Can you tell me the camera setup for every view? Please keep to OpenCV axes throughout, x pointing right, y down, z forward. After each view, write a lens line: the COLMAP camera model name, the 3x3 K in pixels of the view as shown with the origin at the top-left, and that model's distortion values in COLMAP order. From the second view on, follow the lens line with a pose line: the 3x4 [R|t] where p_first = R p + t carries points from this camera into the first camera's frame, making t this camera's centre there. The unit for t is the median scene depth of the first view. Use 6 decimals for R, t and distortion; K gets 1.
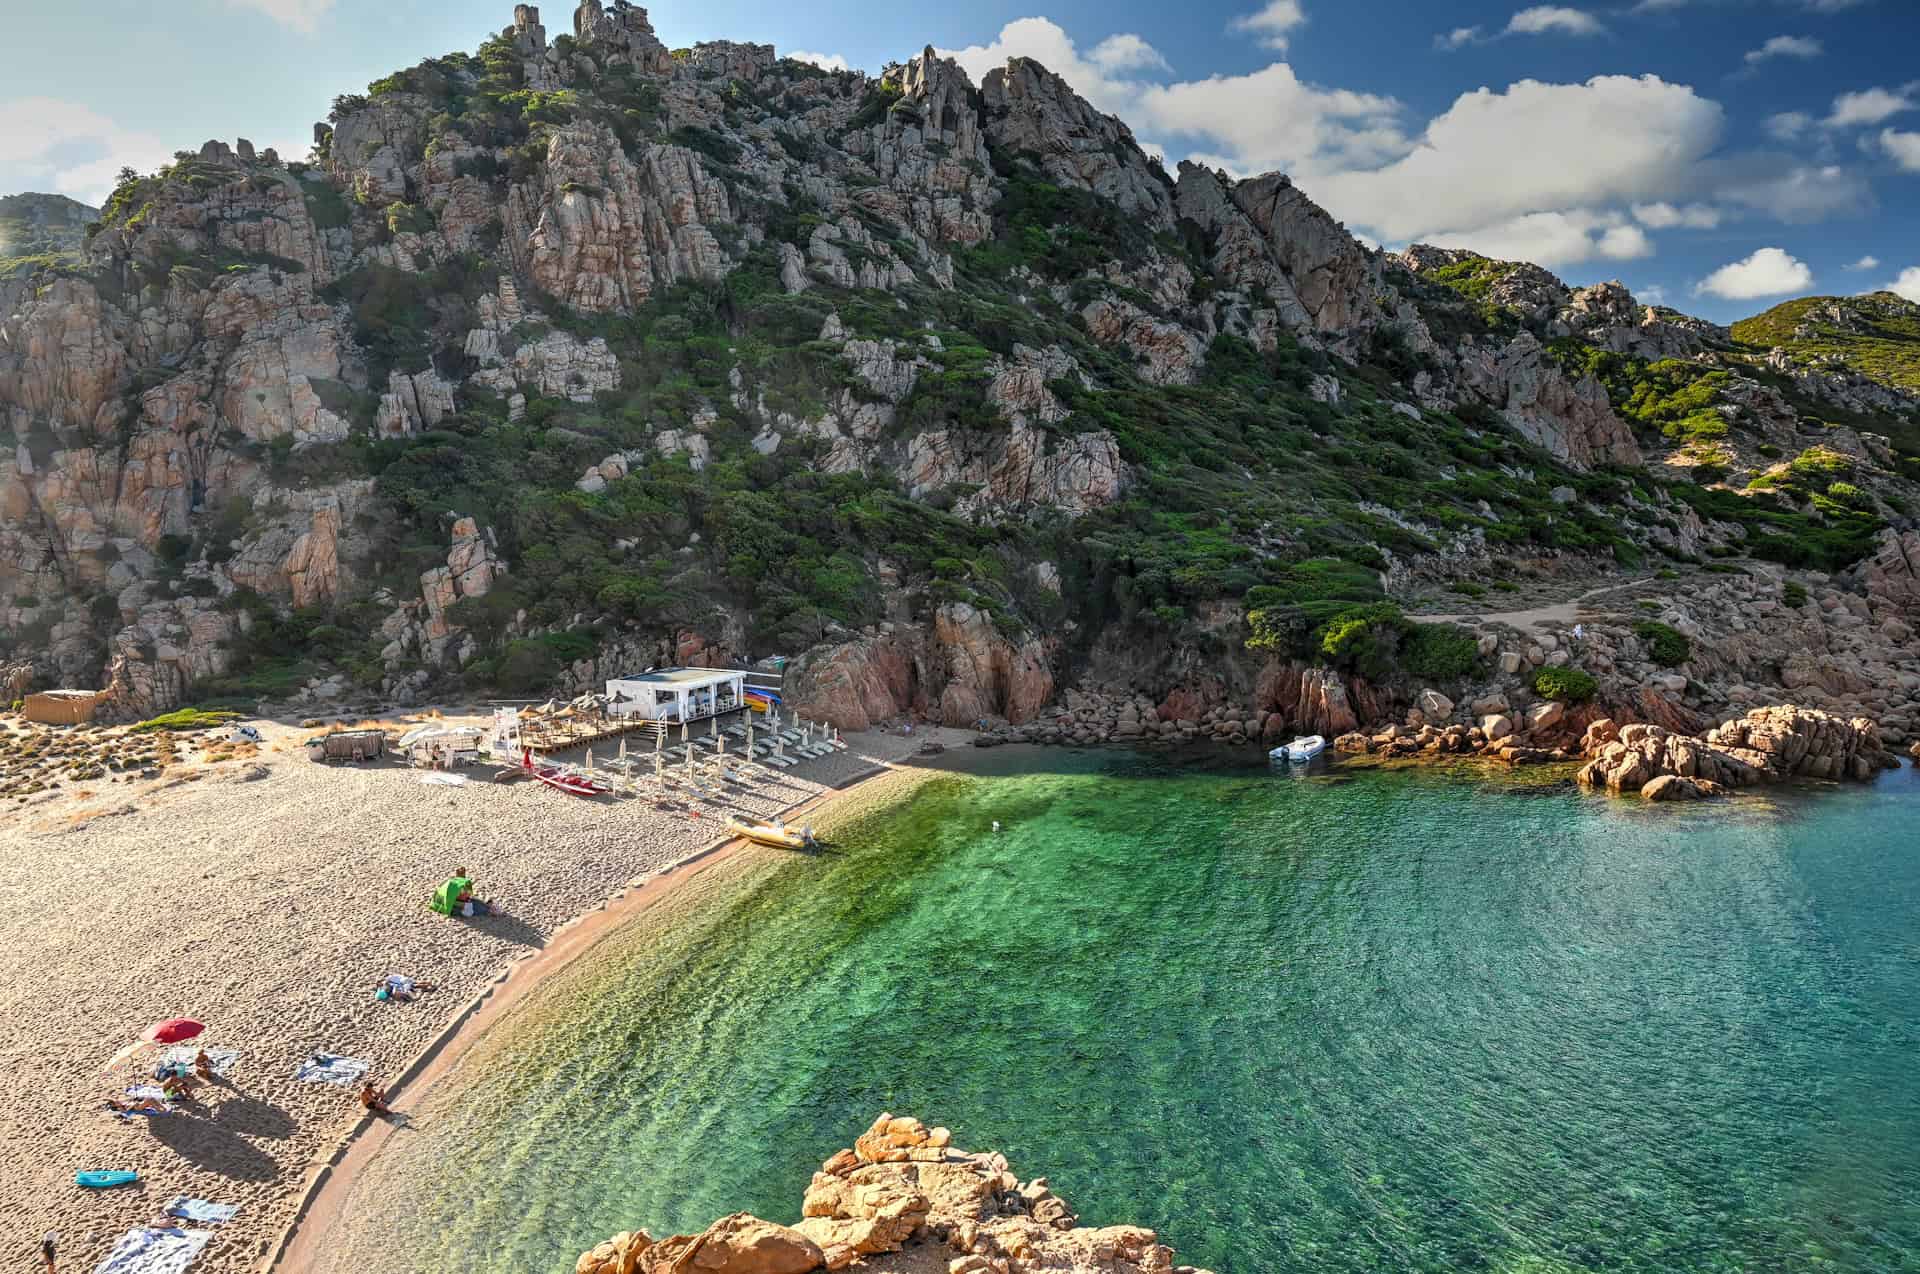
lens RADIAL K [[1283.8, 0, 950.2], [0, 1283.8, 645.9], [0, 0, 1]] dist [-0.003988, 0.000487]
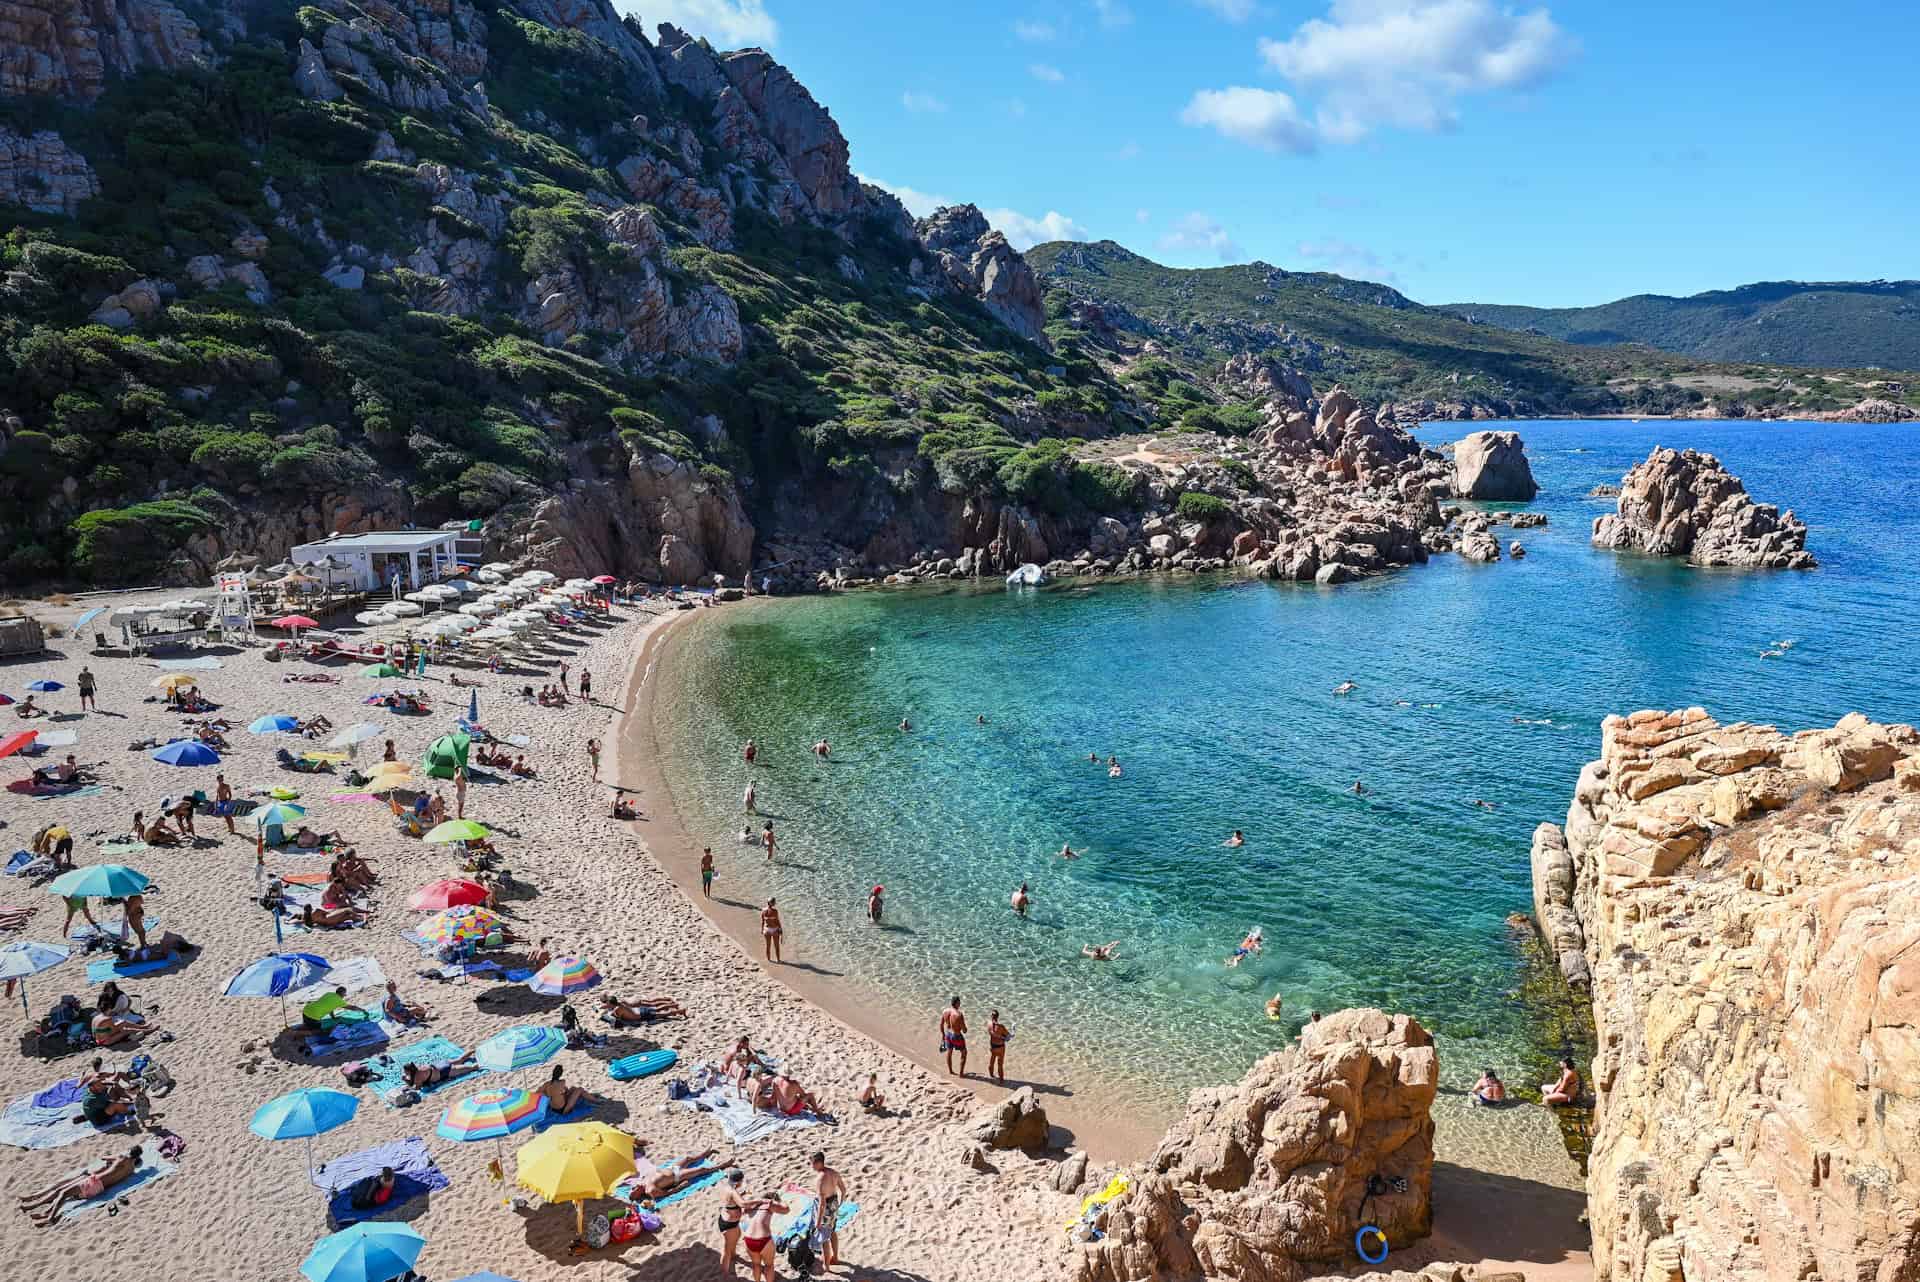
lens RADIAL K [[1287.9, 0, 970.3], [0, 1287.9, 644.7], [0, 0, 1]] dist [-0.003135, -0.001778]
pose [[0.856210, -0.094508, 0.507910, -0.235172], [0.066568, 0.995112, 0.072945, 0.041873], [-0.512321, -0.028646, 0.858316, 0.076592]]
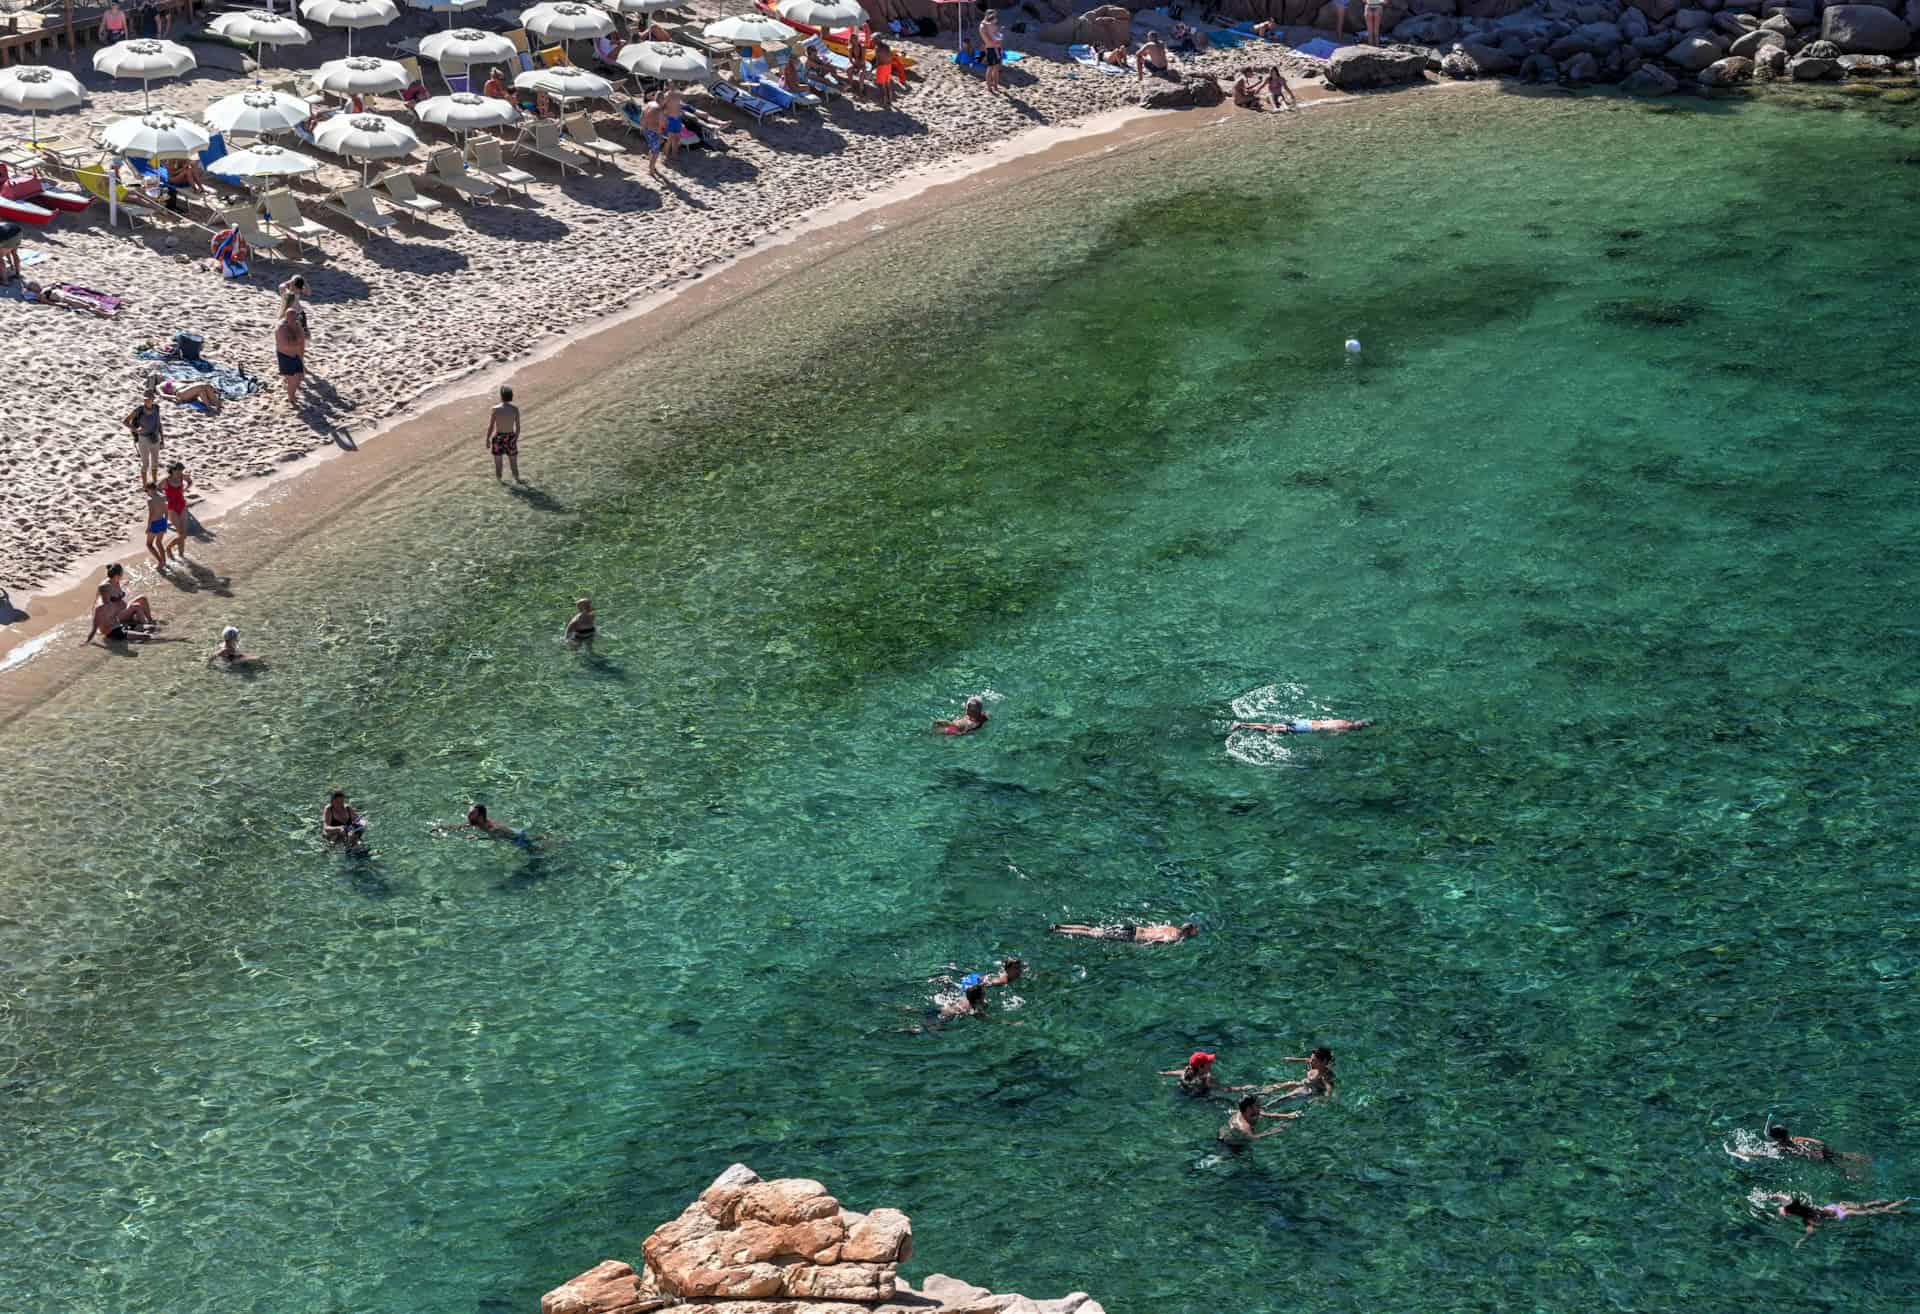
lens RADIAL K [[4392.7, 0, 995.5], [0, 4392.7, 658.3], [0, 0, 1]] dist [0.022523, -0.100559]
pose [[0.996100, 0.026743, -0.084082, 0.024633], [-0.008973, 0.978722, 0.204994, 0.000401], [0.087775, -0.203440, 0.975145, -0.017442]]
